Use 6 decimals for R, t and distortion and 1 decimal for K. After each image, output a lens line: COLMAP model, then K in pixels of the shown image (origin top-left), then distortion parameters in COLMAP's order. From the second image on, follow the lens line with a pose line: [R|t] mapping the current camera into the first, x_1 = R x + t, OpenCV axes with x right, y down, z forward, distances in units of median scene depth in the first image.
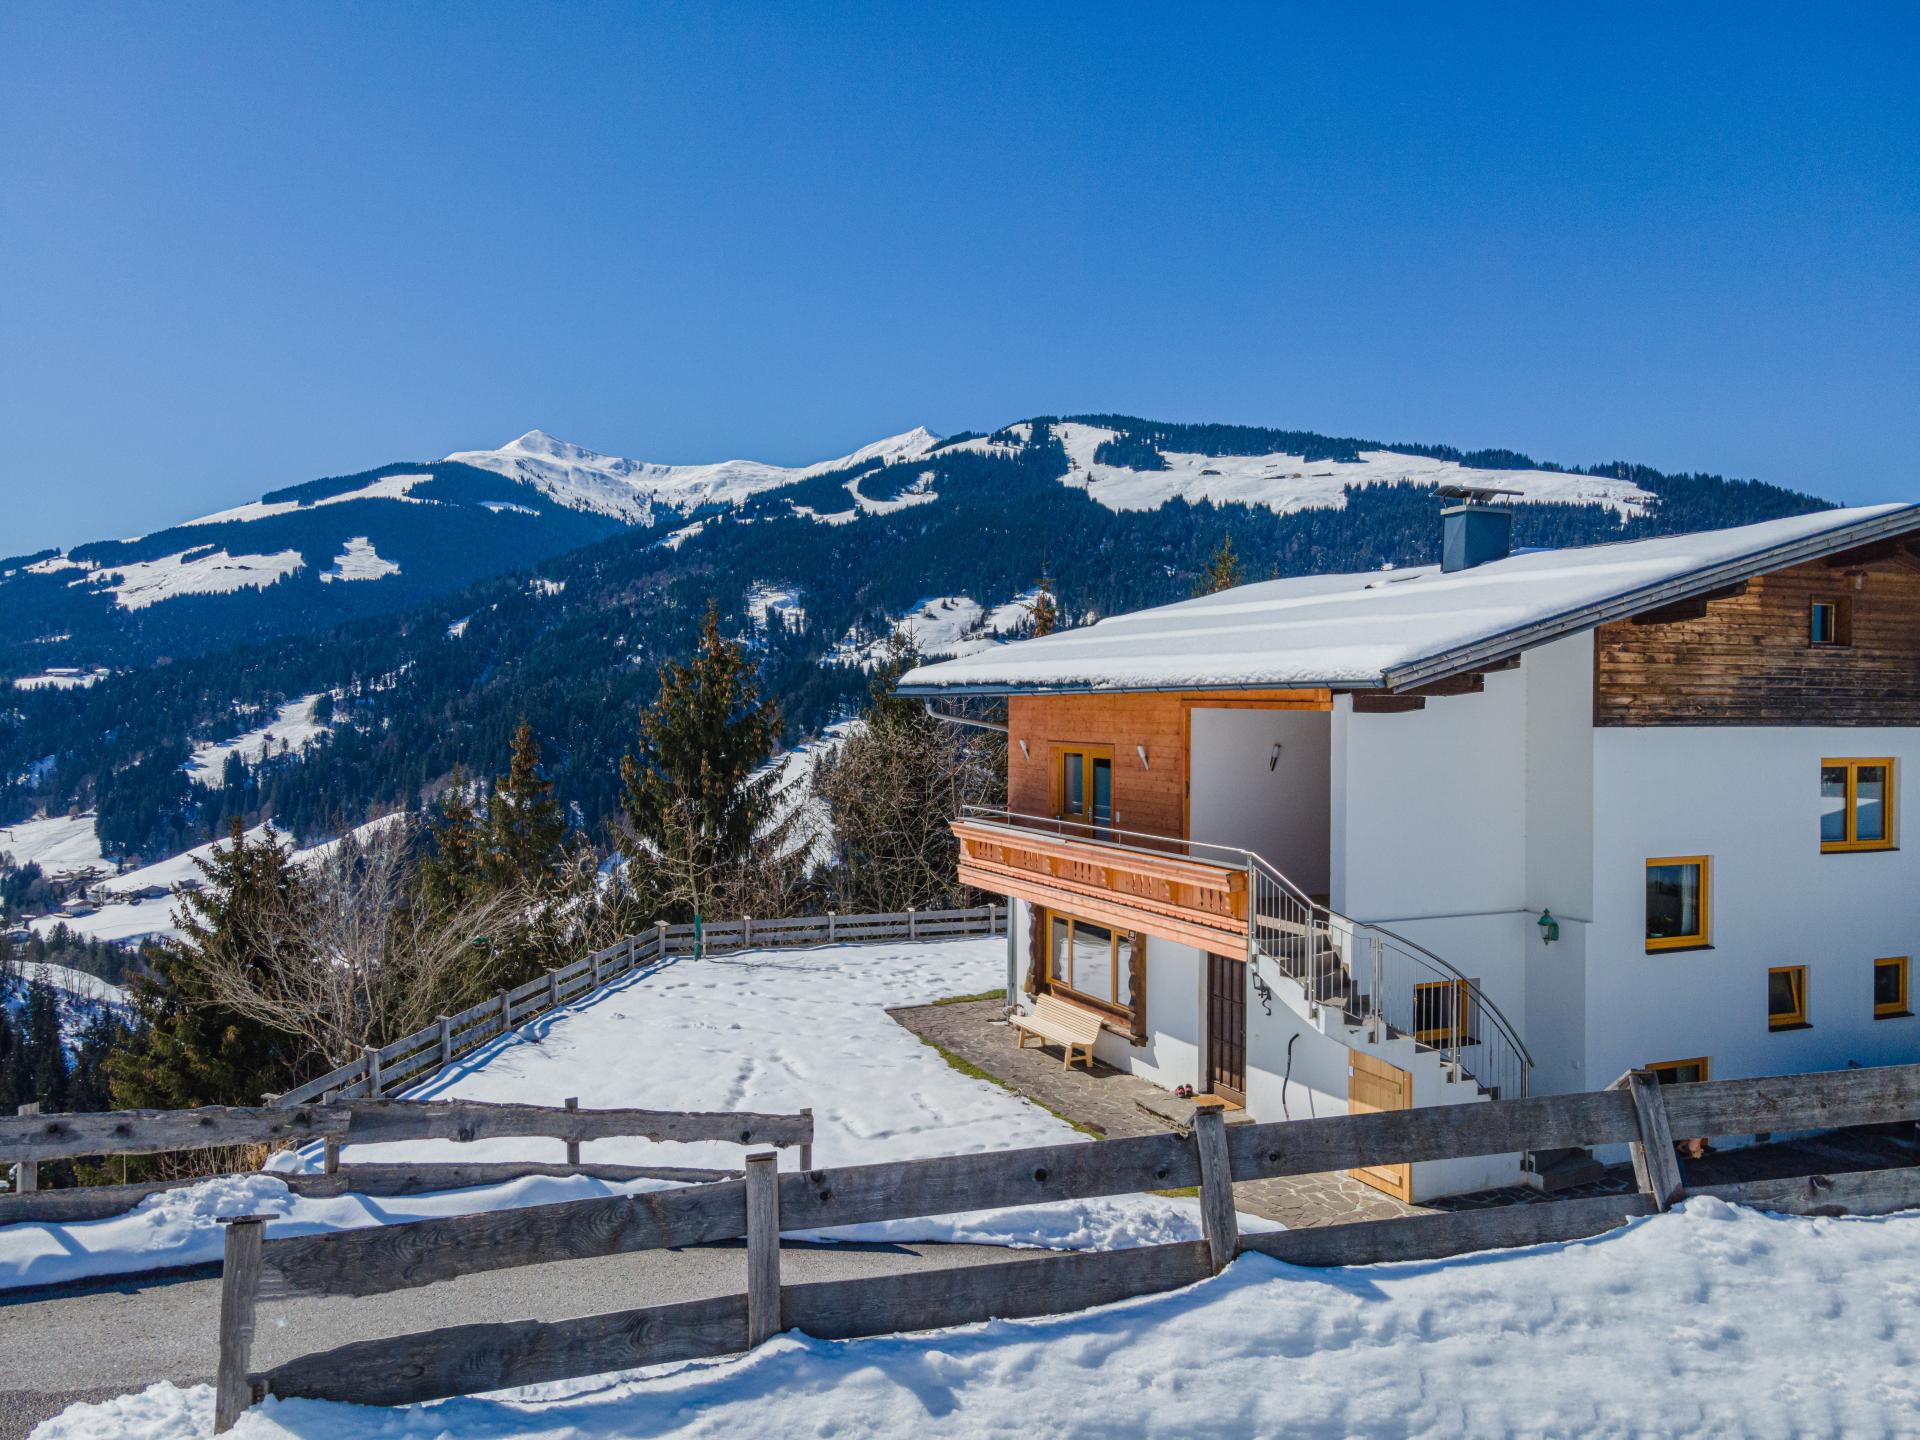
lens RADIAL K [[1464.6, 0, 957.9], [0, 1464.6, 722.3], [0, 0, 1]] dist [0.025537, -0.010395]
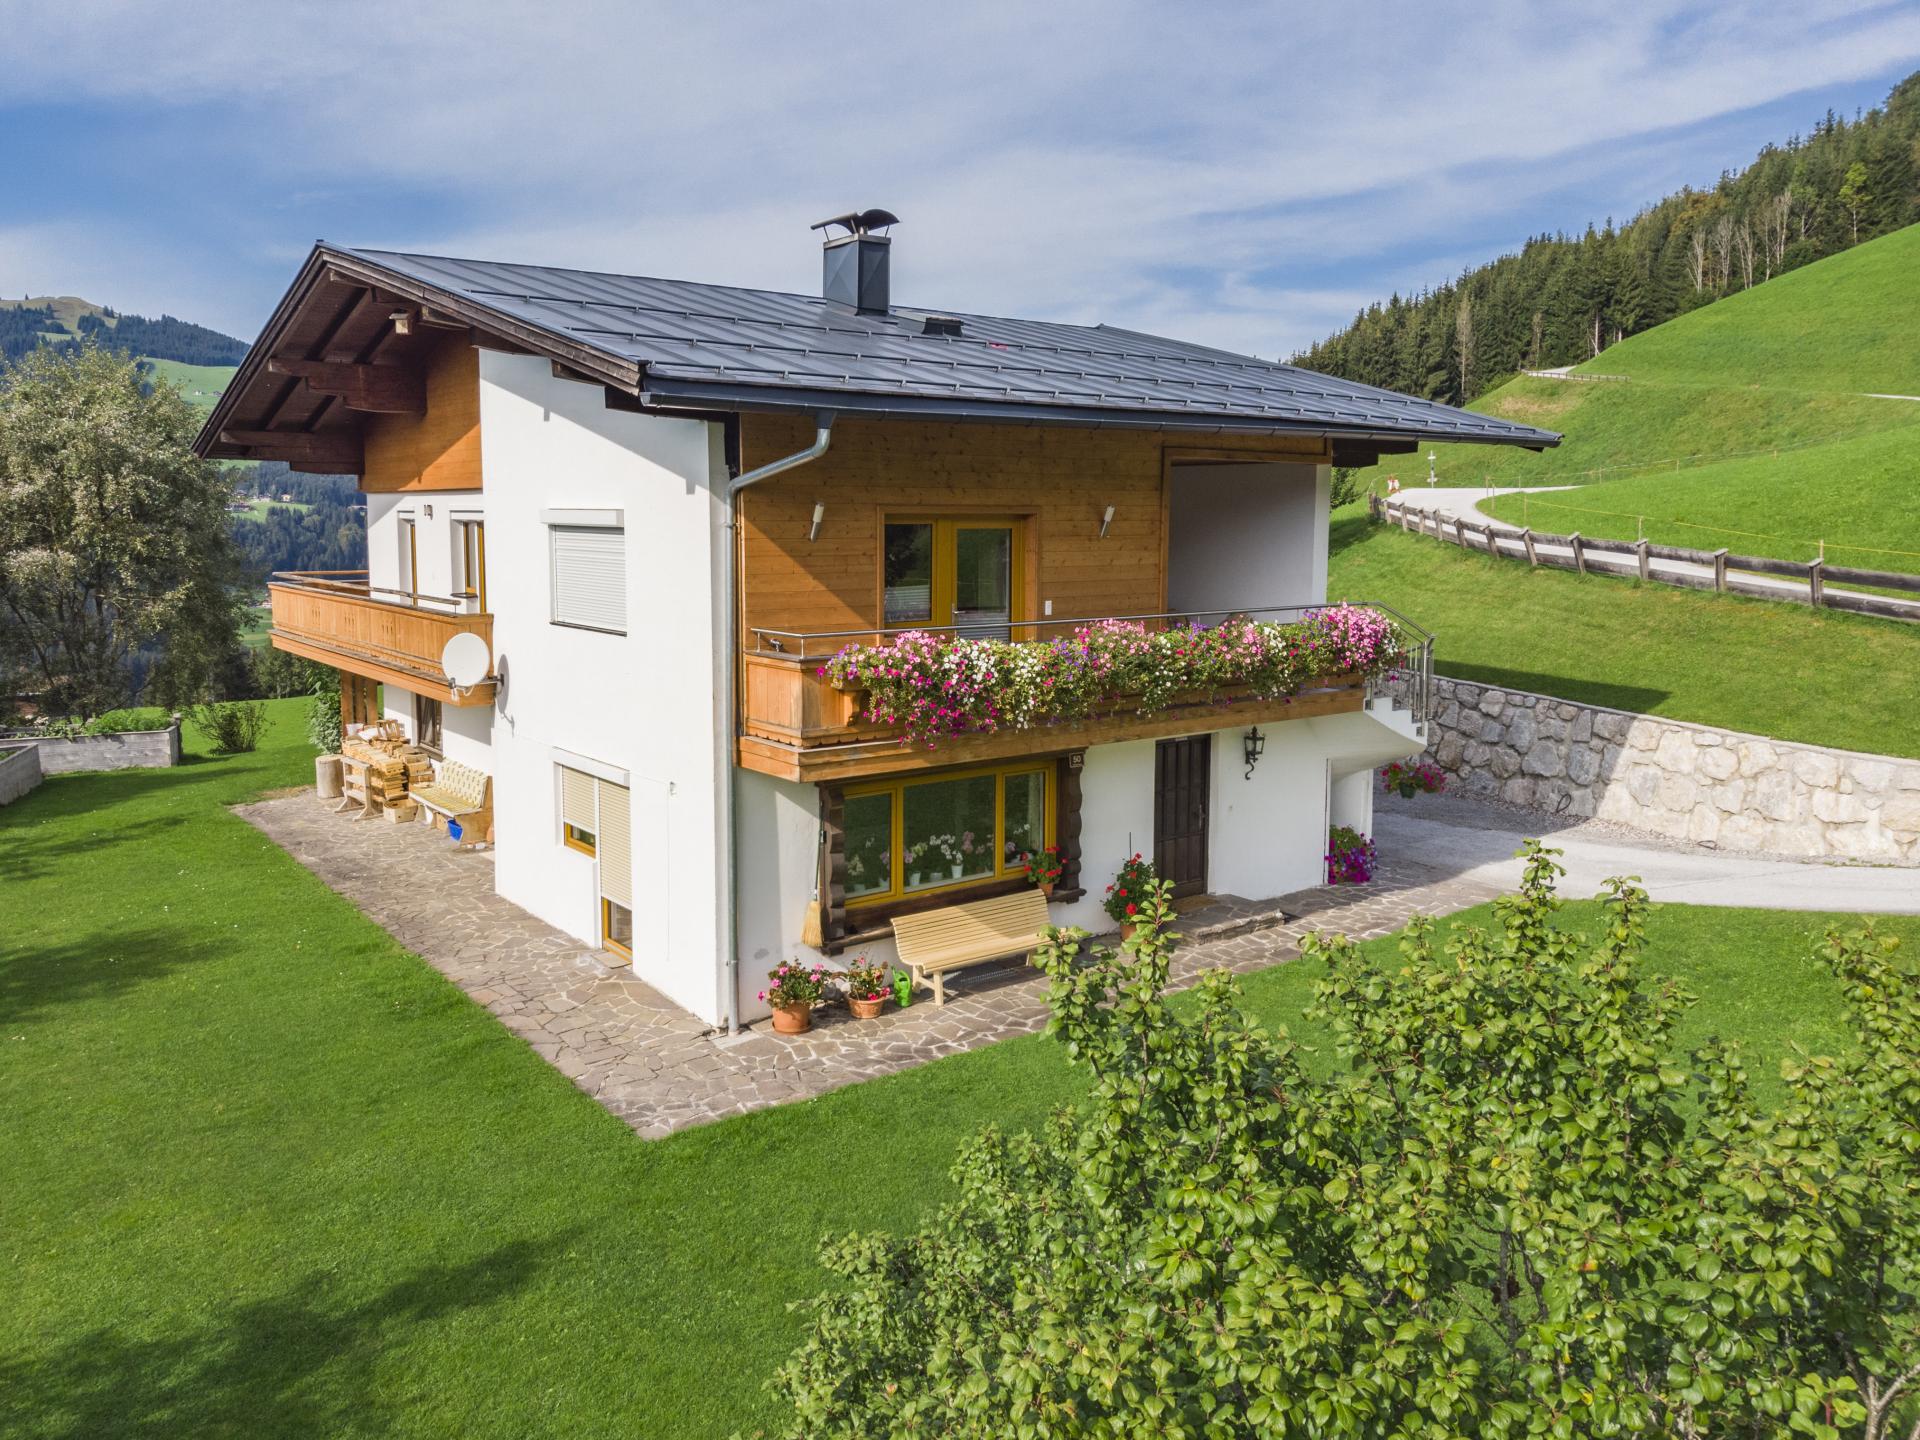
lens RADIAL K [[1464.6, 0, 948.9], [0, 1464.6, 694.7], [0, 0, 1]] dist [0.025537, -0.010395]
pose [[-0.251538, -0.124728, 0.959777, -0.390243], [0.009107, 0.991312, 0.131213, 0.008379], [-0.967805, 0.041746, -0.248217, 0.841343]]
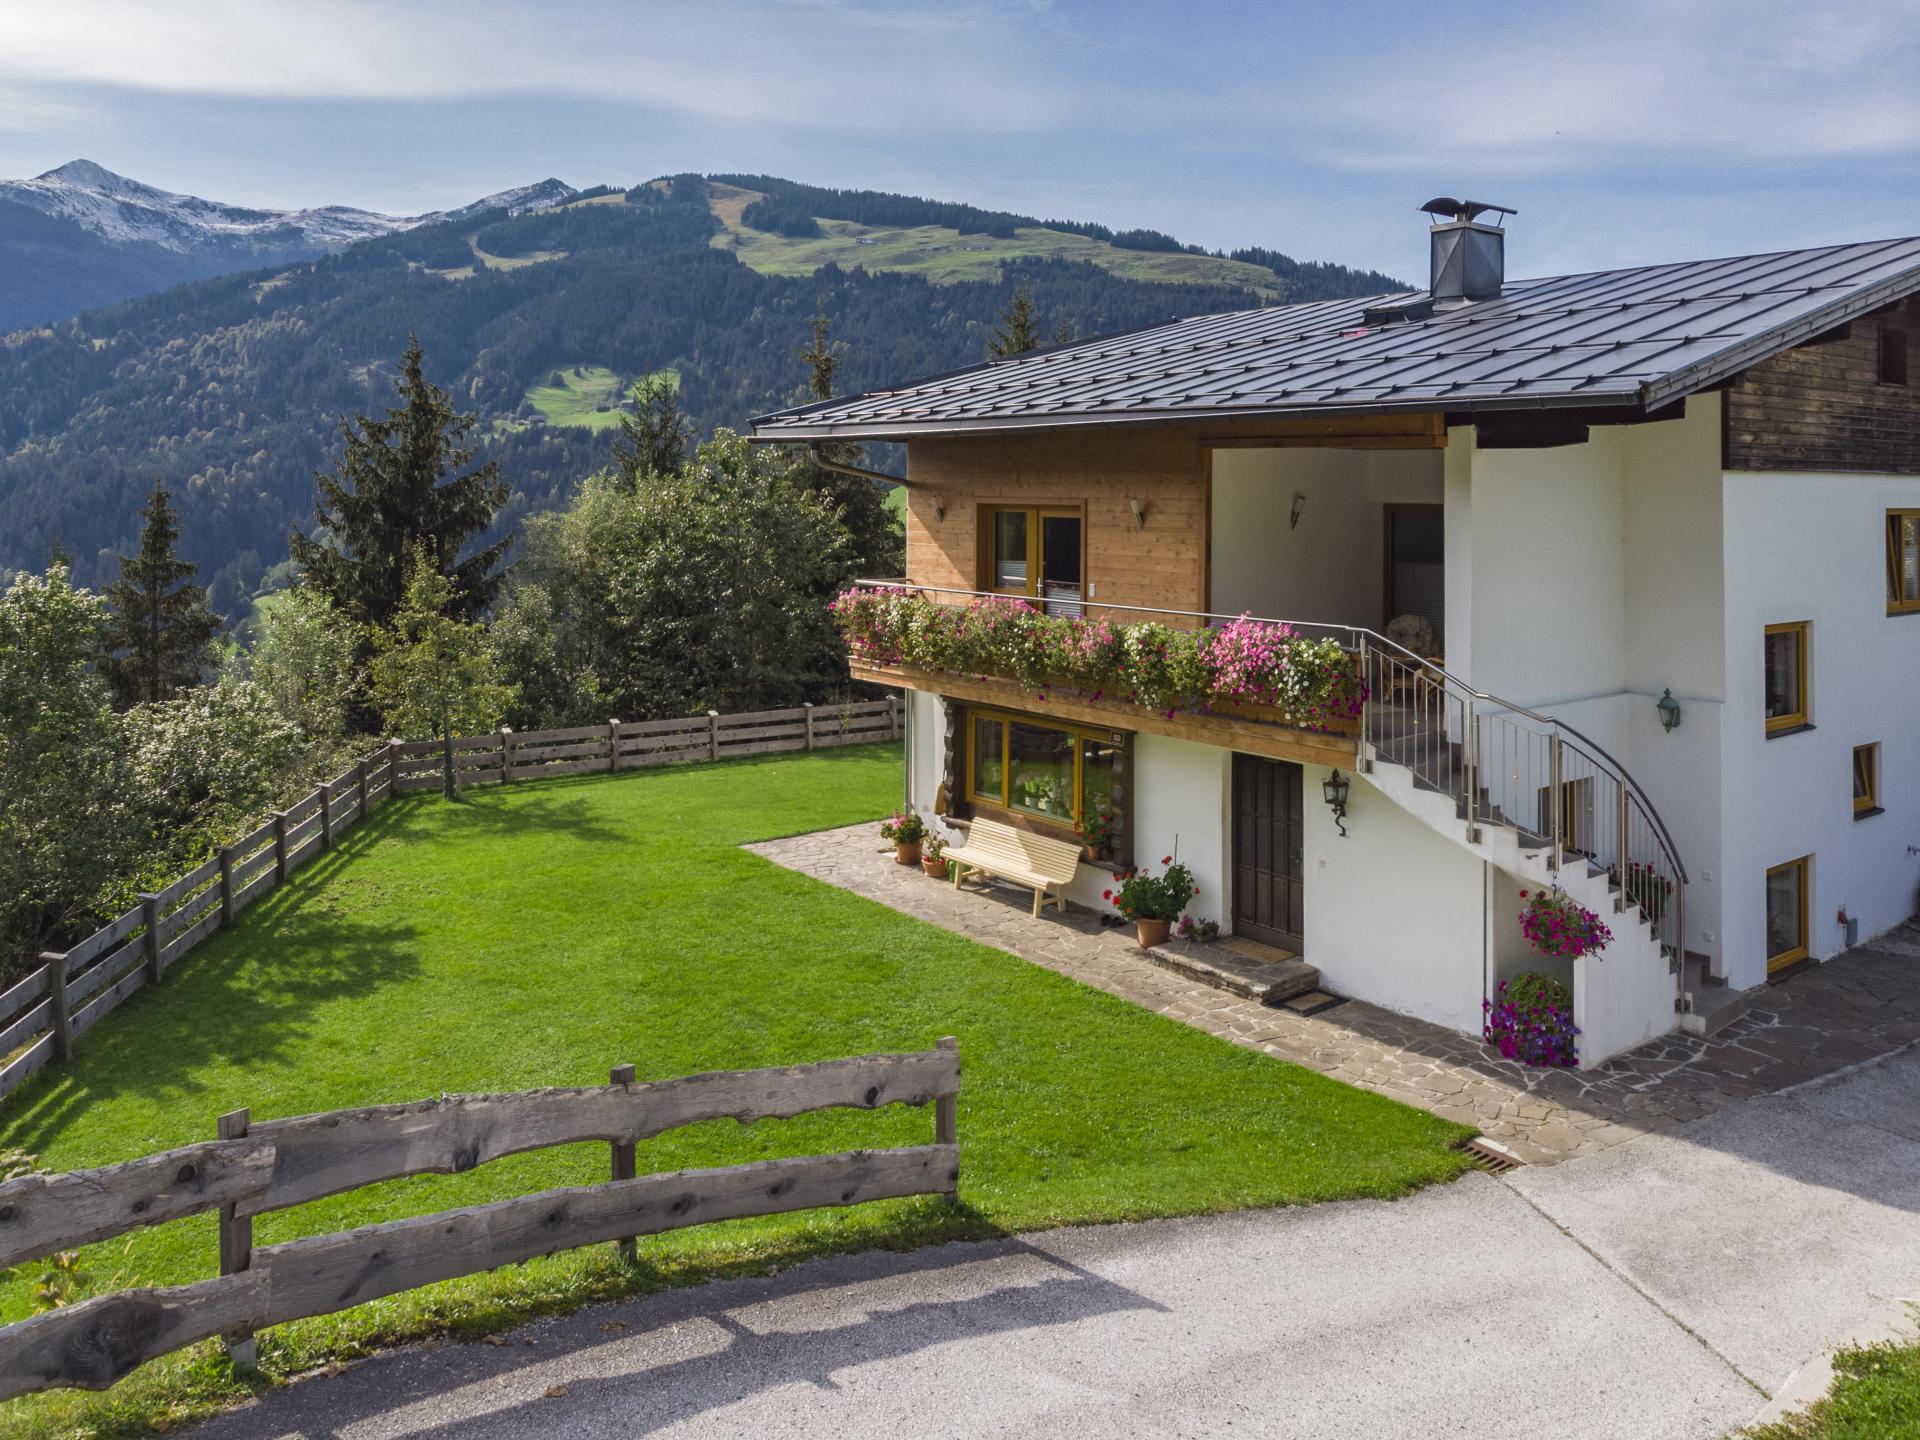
lens RADIAL K [[1530.8, 0, 955.5], [0, 1530.8, 465.4], [0, 0, 1]] dist [-0.019852, 0.024414]
pose [[0.968912, 0.006367, 0.247324, -0.113610], [-0.000072, 0.999676, -0.025454, 0.012749], [-0.247406, 0.024645, 0.968598, 0.147861]]
